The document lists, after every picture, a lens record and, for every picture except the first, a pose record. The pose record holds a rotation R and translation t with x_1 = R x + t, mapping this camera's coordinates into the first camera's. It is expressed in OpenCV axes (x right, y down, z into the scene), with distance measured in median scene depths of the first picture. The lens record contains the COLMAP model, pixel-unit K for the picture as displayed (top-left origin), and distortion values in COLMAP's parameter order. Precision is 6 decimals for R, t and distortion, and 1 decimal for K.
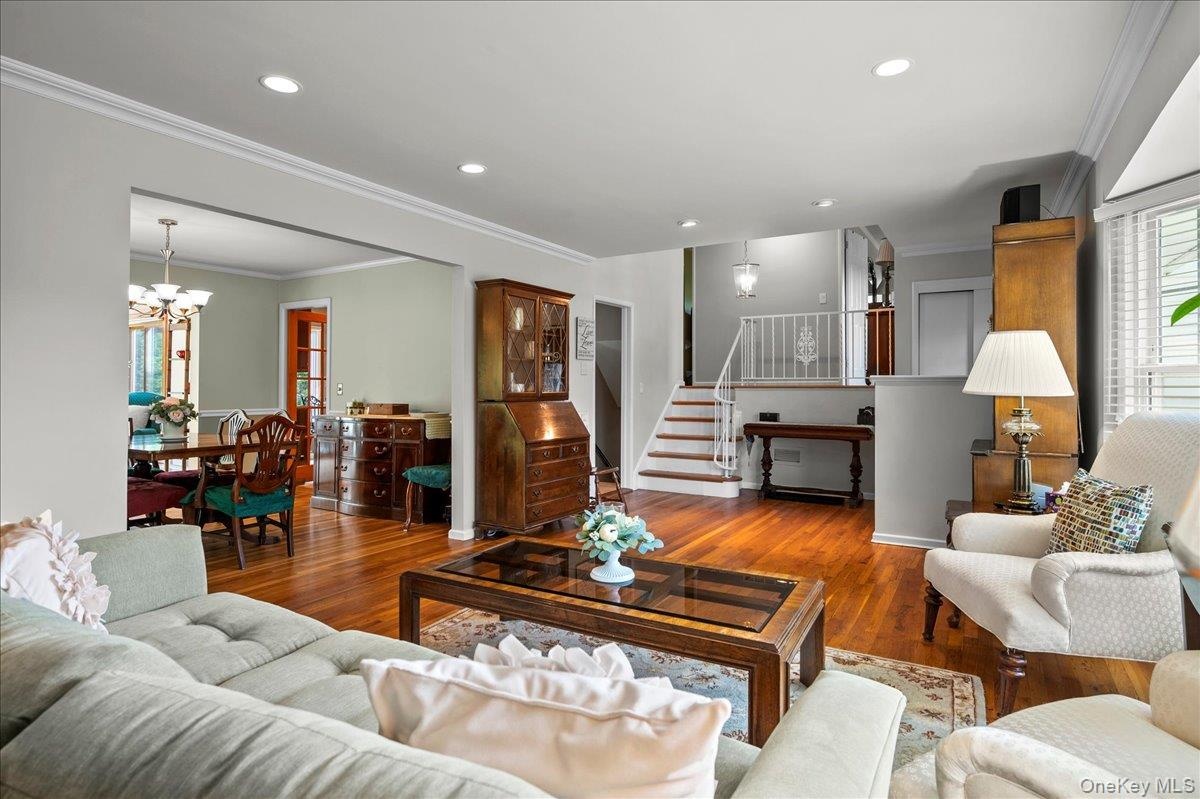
lens RADIAL K [[670.4, 0, 600.0], [0, 670.4, 399.5], [0, 0, 1]] dist [0.000760, 0.000067]
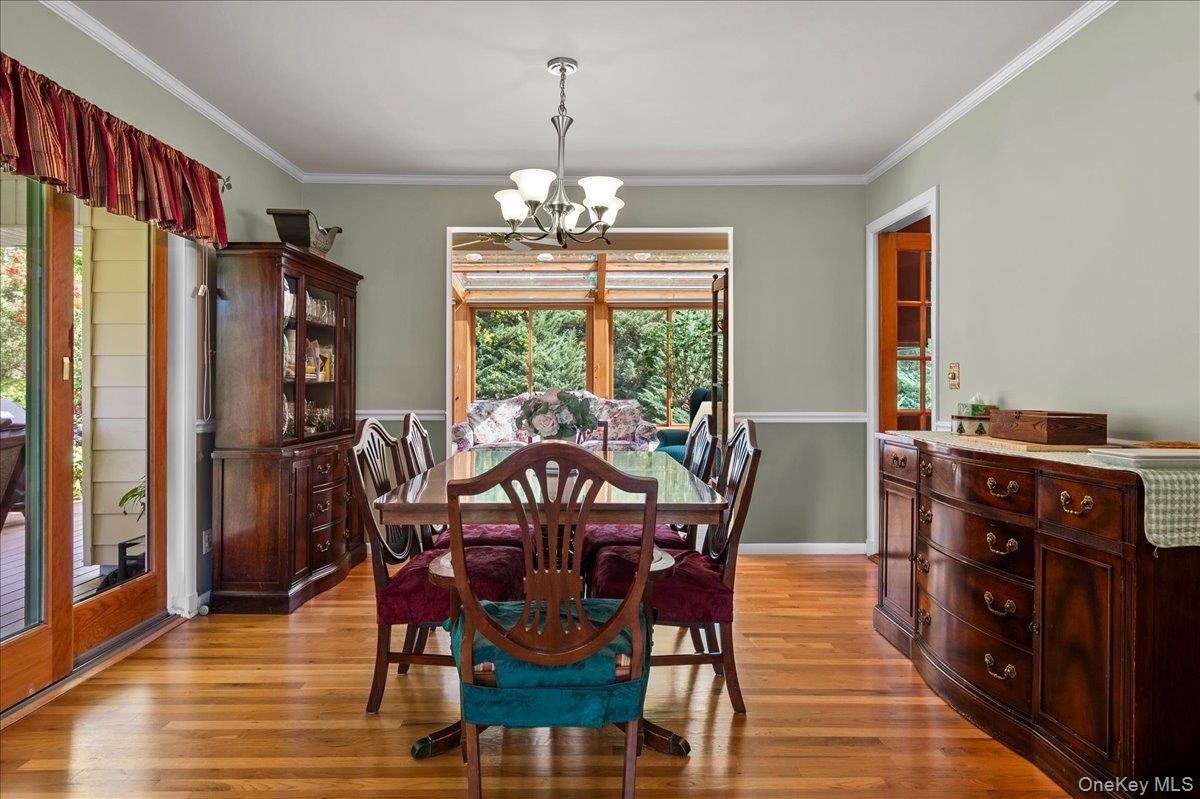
lens RADIAL K [[670.4, 0, 600.0], [0, 670.4, 399.5], [0, 0, 1]] dist [0.000760, 0.000067]
pose [[0.515009, 0.011851, -0.857103, -0.133047], [-0.012239, 0.999904, 0.006472, 0.000457], [0.857097, 0.007157, 0.515105, 0.622658]]
